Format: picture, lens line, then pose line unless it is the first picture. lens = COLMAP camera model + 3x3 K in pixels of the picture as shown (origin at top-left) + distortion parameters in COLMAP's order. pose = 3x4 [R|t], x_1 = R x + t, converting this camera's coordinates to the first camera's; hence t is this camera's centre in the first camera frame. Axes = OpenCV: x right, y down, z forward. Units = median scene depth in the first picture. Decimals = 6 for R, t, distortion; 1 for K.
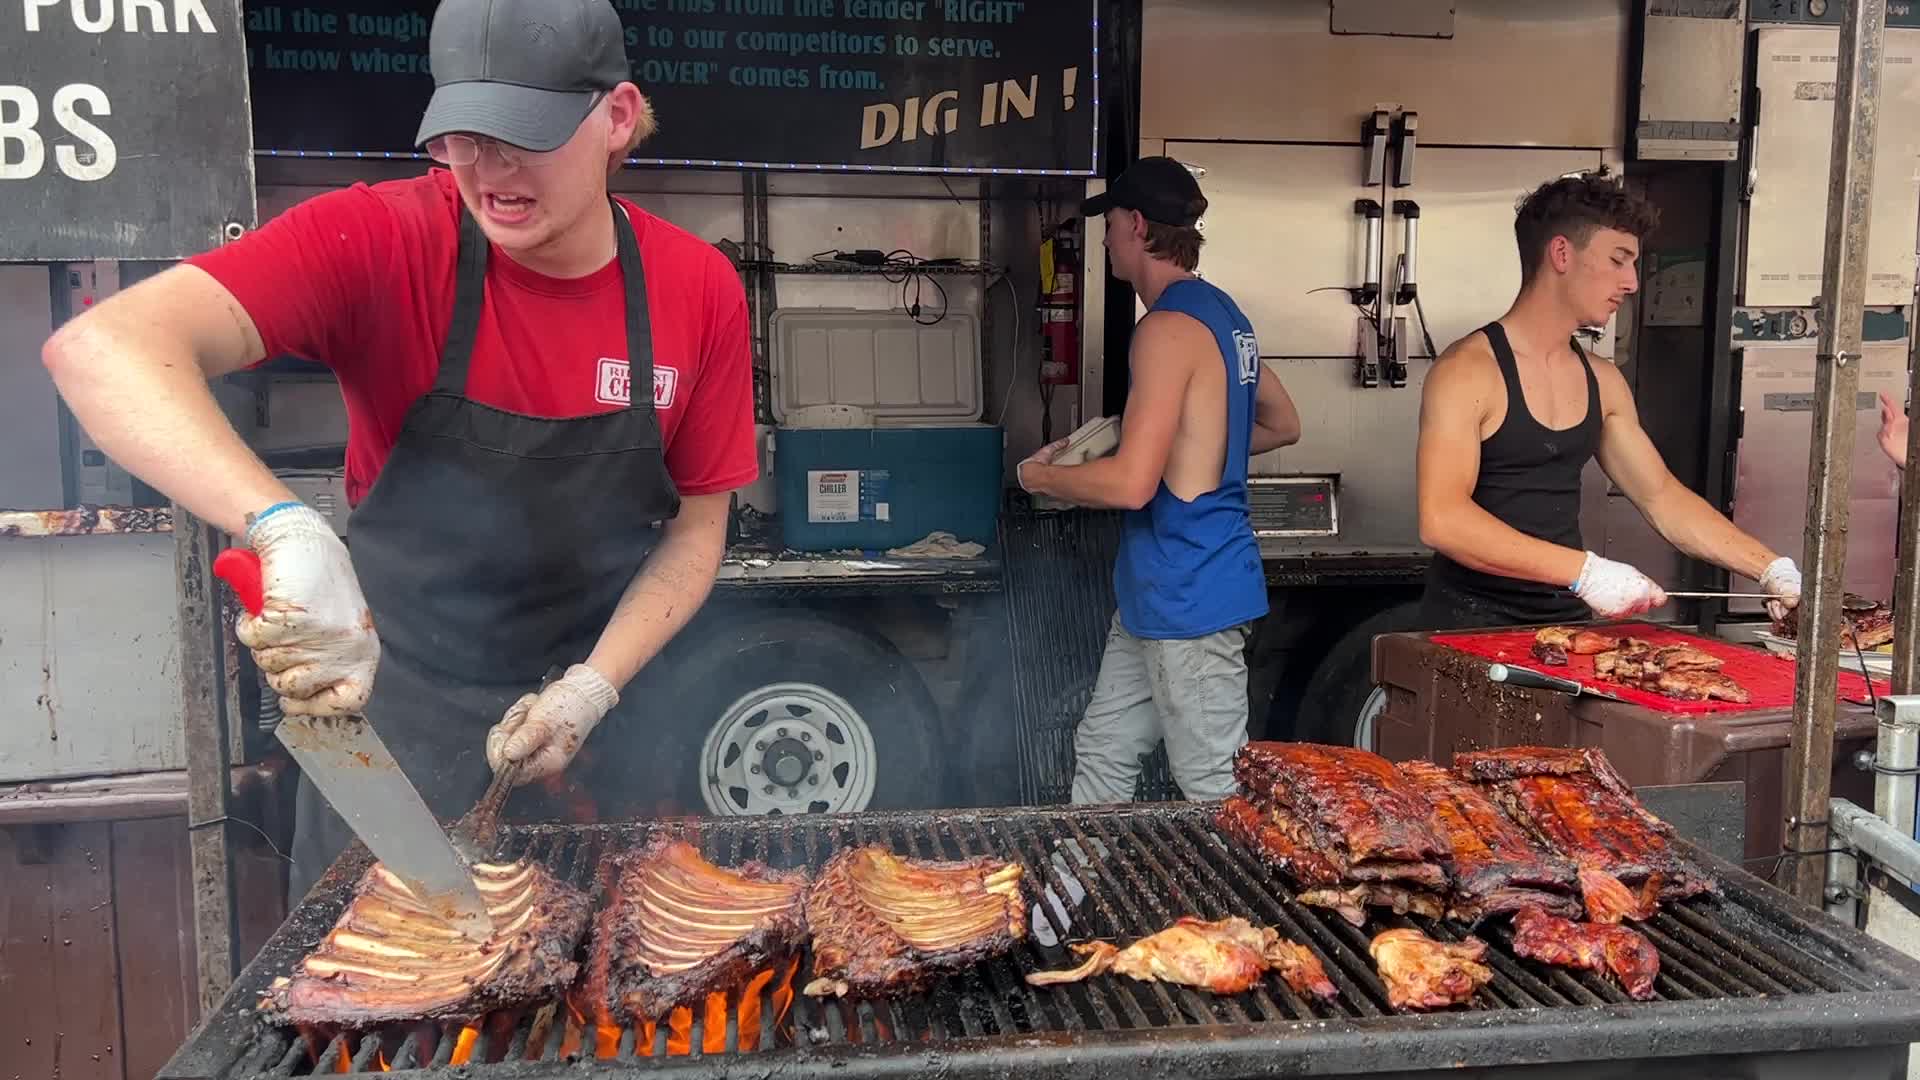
lens RADIAL K [[1671.5, 0, 976.5], [0, 1671.5, 540.0], [0, 0, 1]] dist [0.075557, -0.103864]
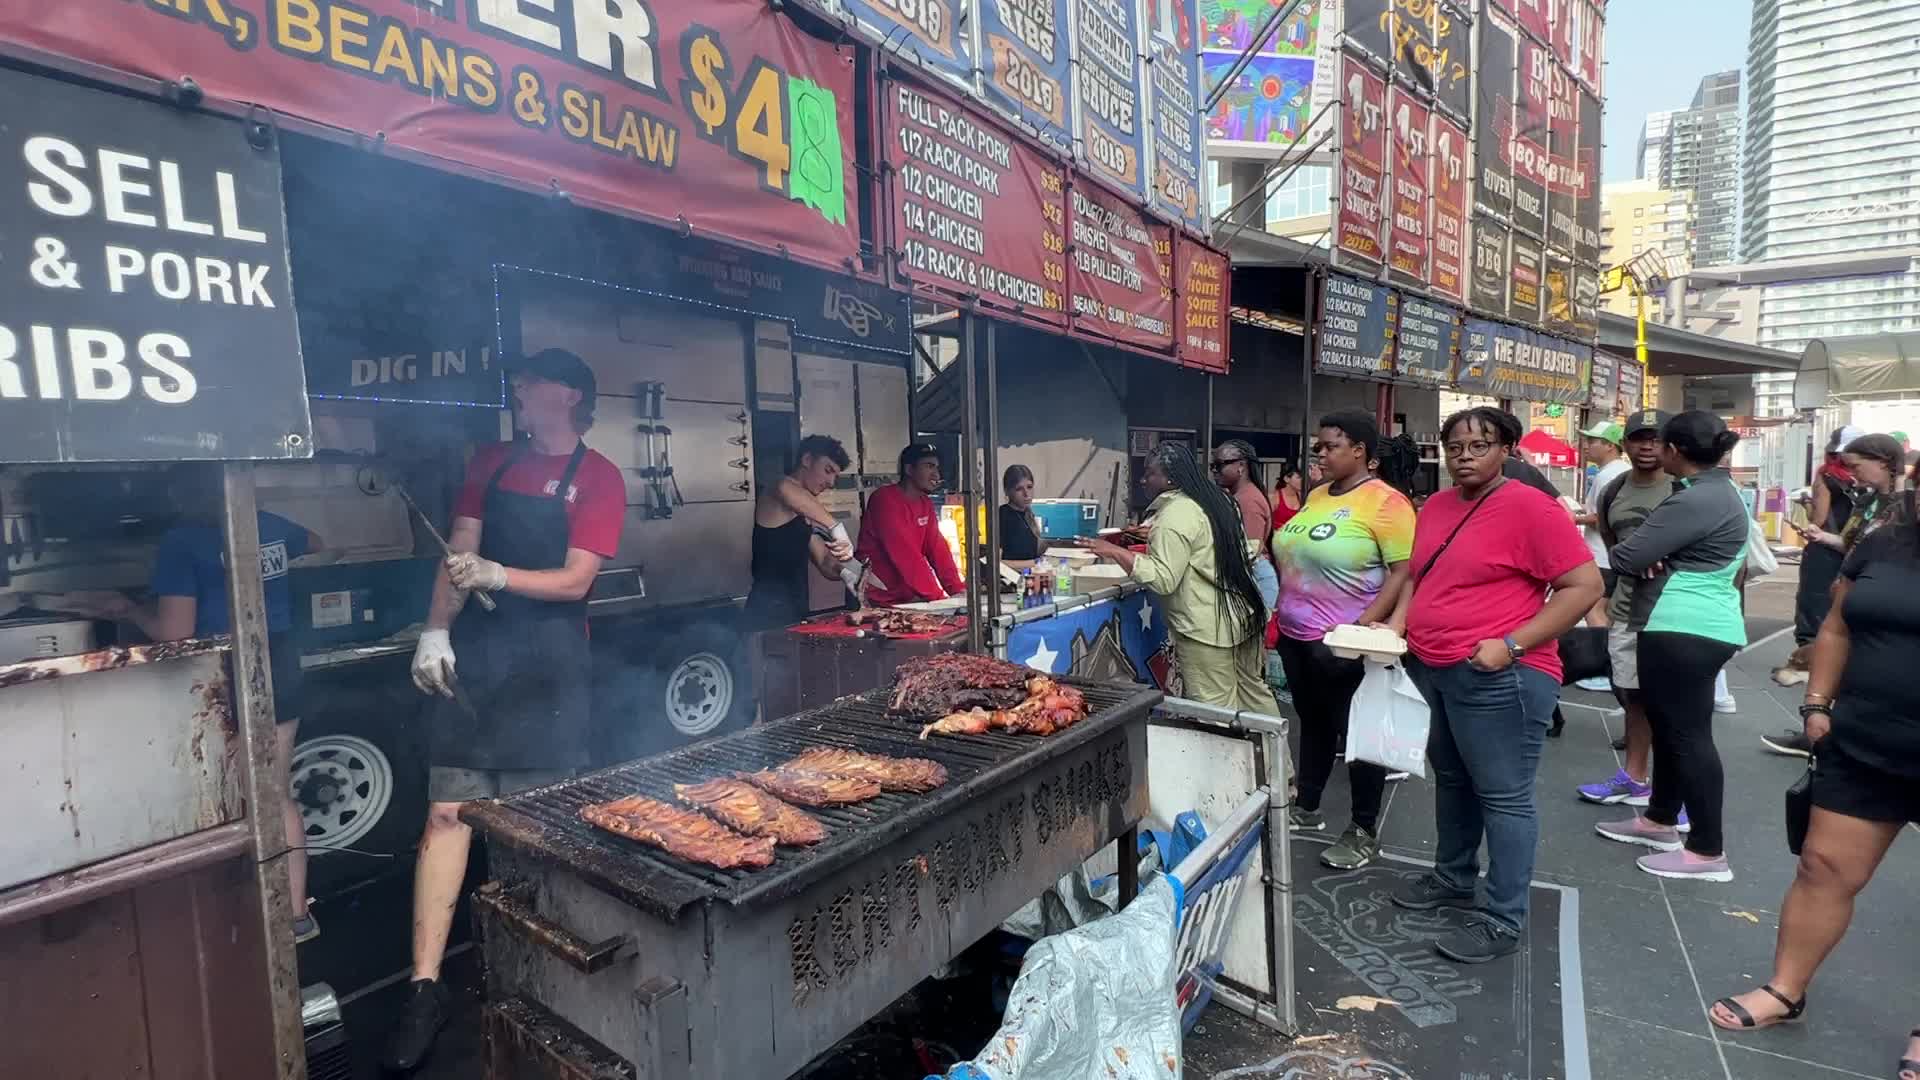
lens RADIAL K [[888.1, 0, 964.4], [0, 888.1, 527.0], [0, 0, 1]] dist [-0.003883, 0.000479]
pose [[0.703277, -0.061254, 0.708272, -0.259548], [0.120356, 0.992159, -0.033702, -0.004330], [-0.700654, 0.108947, 0.705135, 0.022176]]
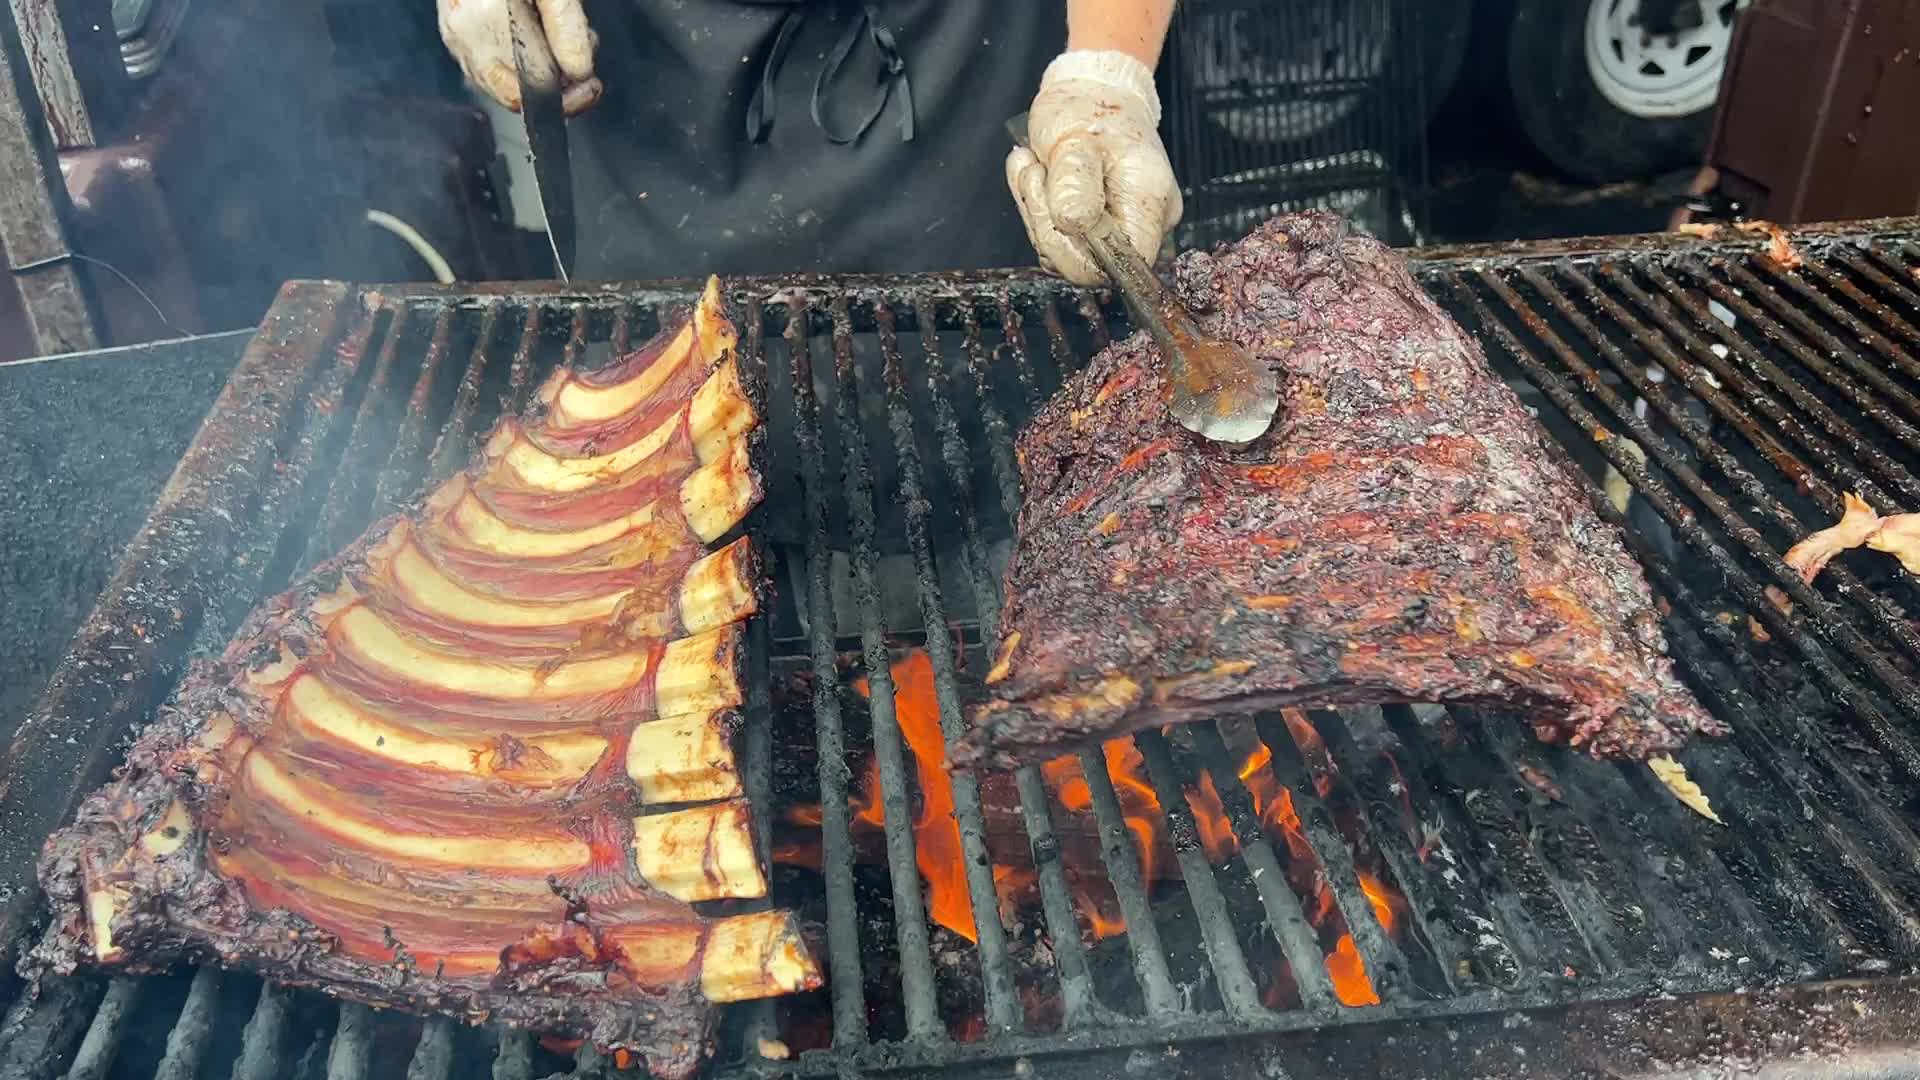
lens RADIAL K [[1671.5, 0, 964.1], [0, 1671.5, 543.9], [0, 0, 1]] dist [0.075557, -0.103864]
pose [[0.999502, 0.004565, -0.031225, -0.048178], [0.009403, 0.901456, 0.432769, -0.000883], [0.030123, -0.432847, 0.900964, 0.195203]]
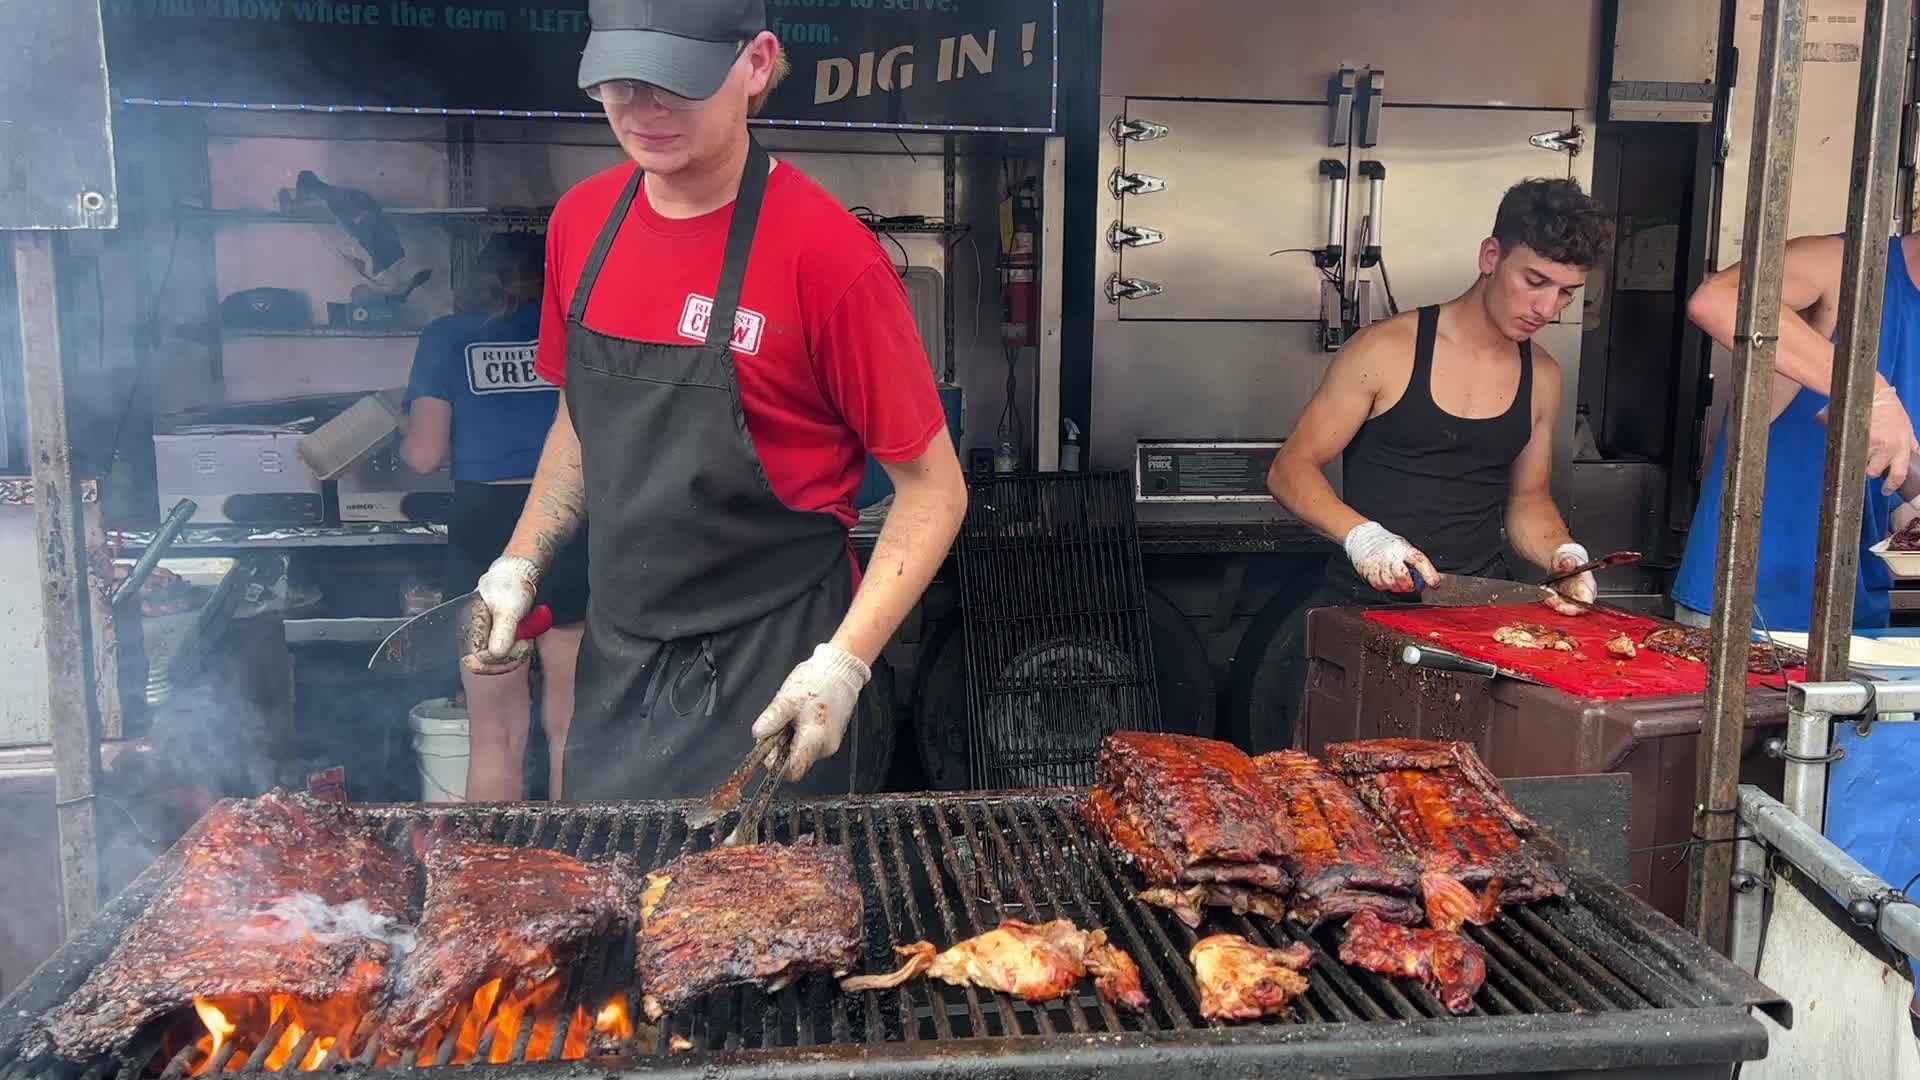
lens RADIAL K [[1671.5, 0, 975.7], [0, 1671.5, 541.0], [0, 0, 1]] dist [0.075557, -0.103864]
pose [[0.999897, 0.010168, -0.010143, 0.038054], [-0.009840, 0.999444, 0.031866, -0.009532], [0.010461, -0.031763, 0.999441, 0.008457]]
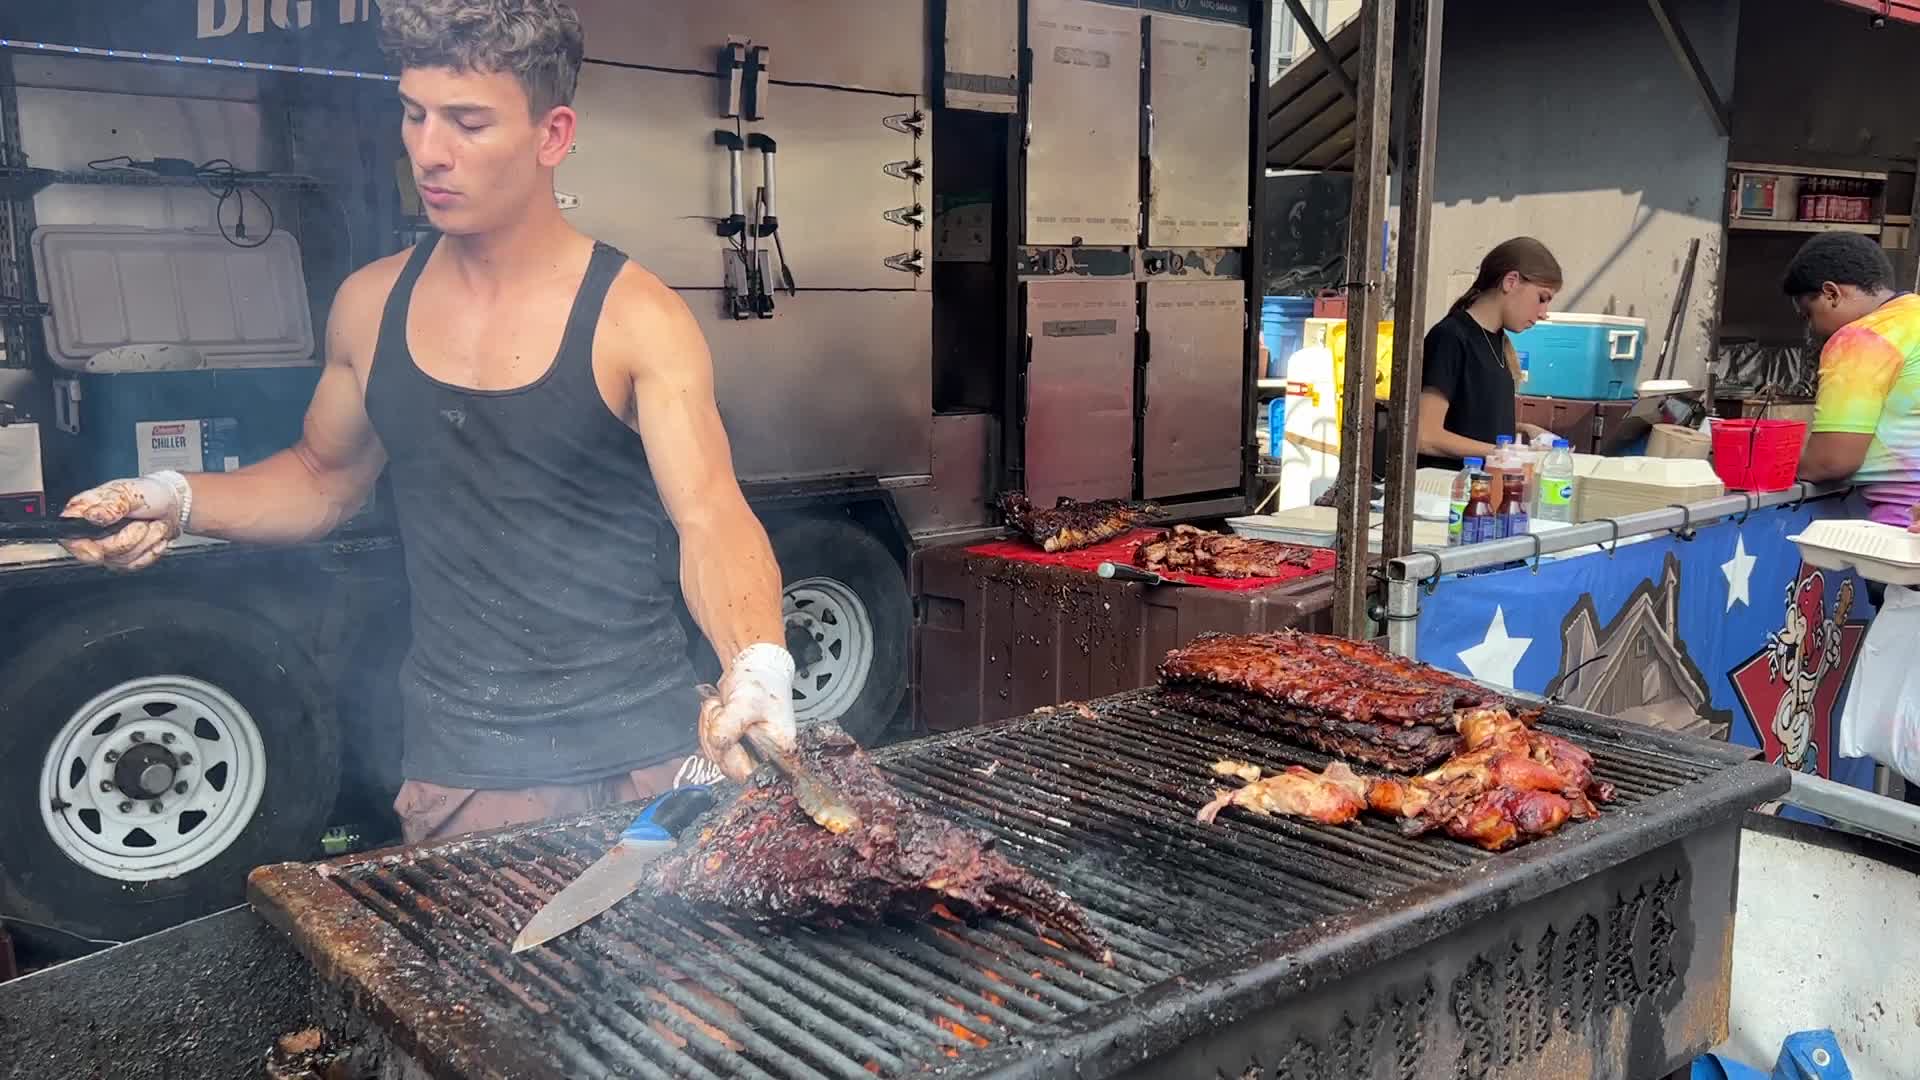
lens RADIAL K [[1671.5, 0, 968.8], [0, 1671.5, 535.0], [0, 0, 1]] dist [0.075557, -0.103864]
pose [[0.844630, -0.079153, 0.529466, -0.209914], [0.060458, 0.996785, 0.052569, -0.004960], [-0.531925, -0.012391, 0.846701, 0.067791]]
